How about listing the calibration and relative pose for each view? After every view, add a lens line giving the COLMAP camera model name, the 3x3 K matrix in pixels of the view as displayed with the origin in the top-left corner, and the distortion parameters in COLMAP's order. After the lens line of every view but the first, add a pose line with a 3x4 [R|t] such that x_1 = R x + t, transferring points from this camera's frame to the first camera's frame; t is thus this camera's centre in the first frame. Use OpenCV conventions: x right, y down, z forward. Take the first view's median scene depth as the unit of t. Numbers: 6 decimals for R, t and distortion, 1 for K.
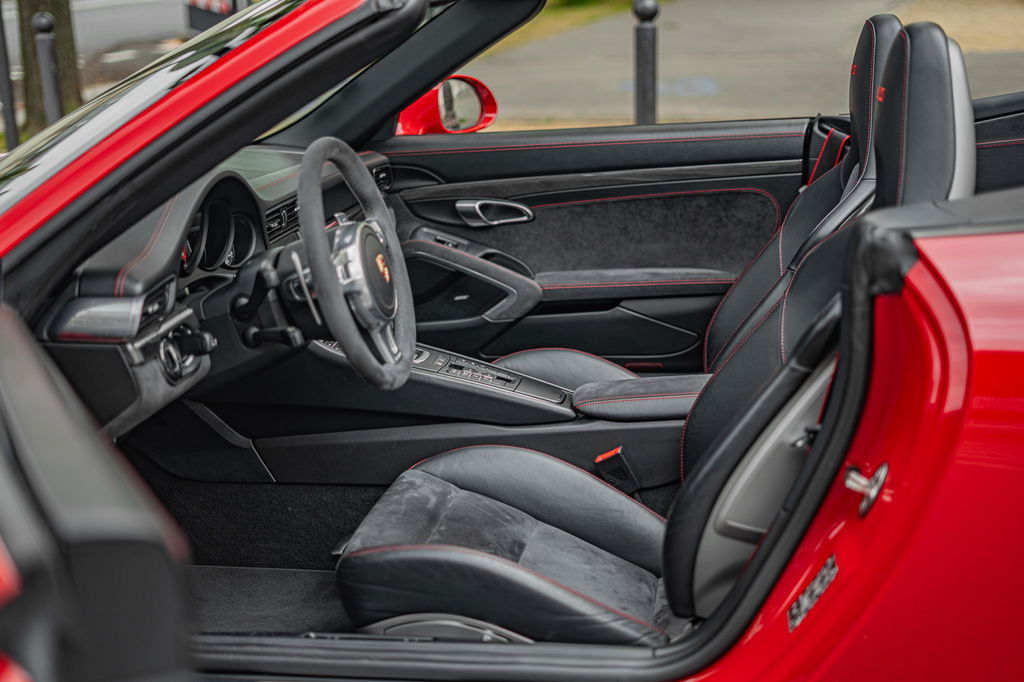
lens RADIAL K [[1468.6, 0, 512.0], [0, 1468.6, 341.0], [0, 0, 1]] dist [-0.171688, -0.001930]
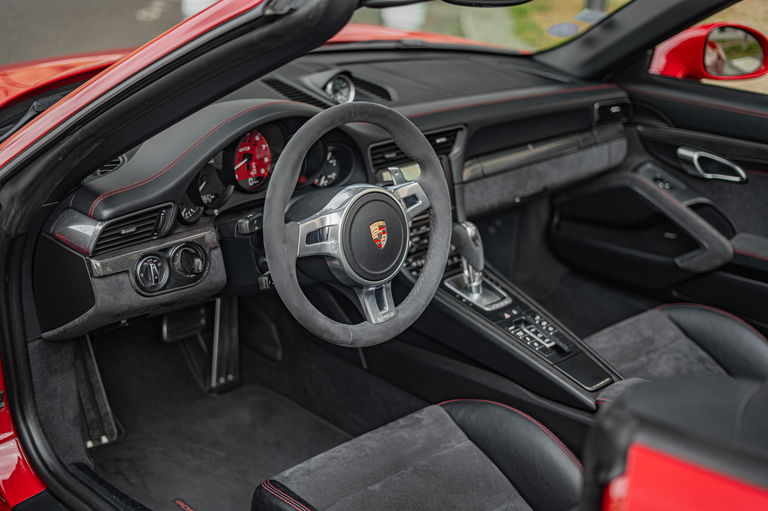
lens RADIAL K [[1101.5, 0, 384.0], [0, 1101.5, 255.5], [0, 0, 1]] dist [-0.171688, -0.001930]
pose [[0.789895, 0.280016, -0.545579, 0.239376], [-0.203328, 0.958926, 0.197785, -0.131553], [0.578553, -0.045298, 0.814386, 0.246437]]
